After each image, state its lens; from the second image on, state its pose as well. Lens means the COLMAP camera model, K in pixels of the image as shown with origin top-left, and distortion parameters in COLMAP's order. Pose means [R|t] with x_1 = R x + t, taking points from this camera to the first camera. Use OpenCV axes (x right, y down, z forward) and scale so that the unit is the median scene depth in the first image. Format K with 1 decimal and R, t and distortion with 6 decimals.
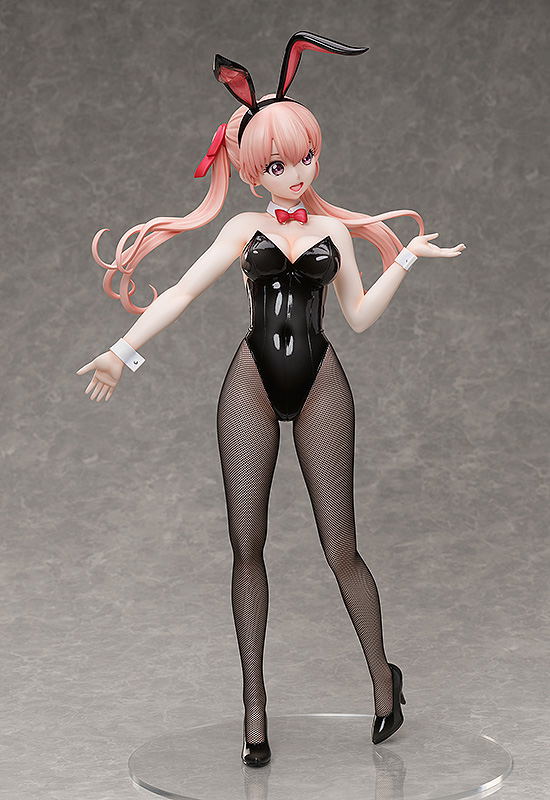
lens RADIAL K [[2349.8, 0, 275.0], [0, 2349.8, 400.0], [0, 0, 1]] dist [-0.040655, -0.810298]
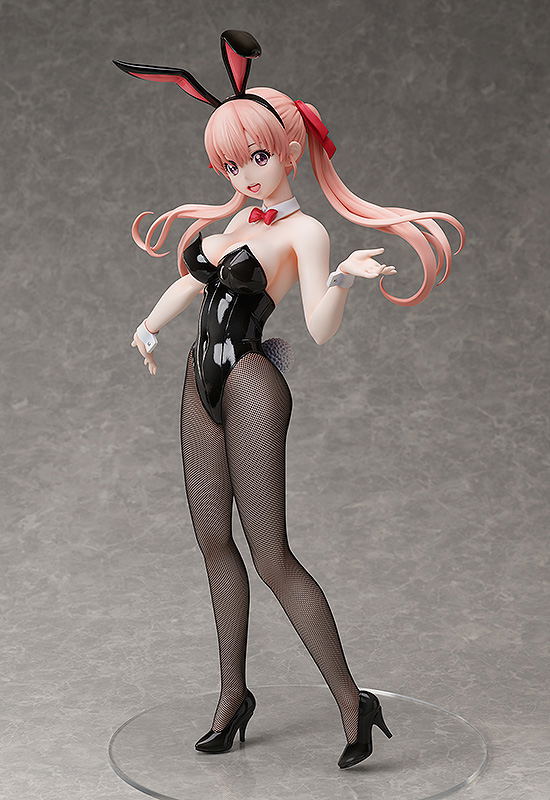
lens RADIAL K [[2349.8, 0, 275.0], [0, 2349.8, 400.0], [0, 0, 1]] dist [-0.040655, -0.810298]
pose [[0.998833, 0.003667, 0.048165, -0.021658], [-0.009505, 0.992542, 0.121534, -0.091207], [-0.047360, -0.121850, 0.991418, 0.063132]]
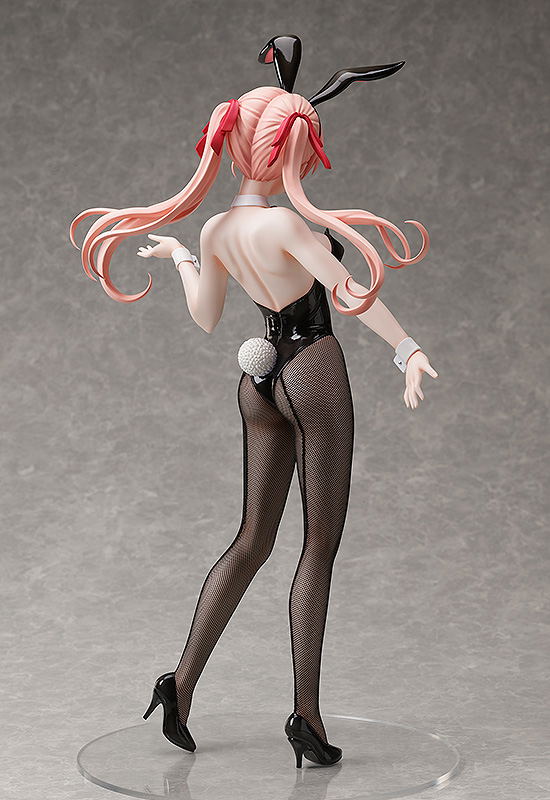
lens RADIAL K [[2349.8, 0, 275.0], [0, 2349.8, 400.0], [0, 0, 1]] dist [-0.040655, -0.810298]
pose [[0.998573, 0.007570, 0.052861, -0.027561], [-0.006963, 0.999908, -0.011664, 0.006678], [-0.052944, 0.011279, 0.998534, 0.030605]]
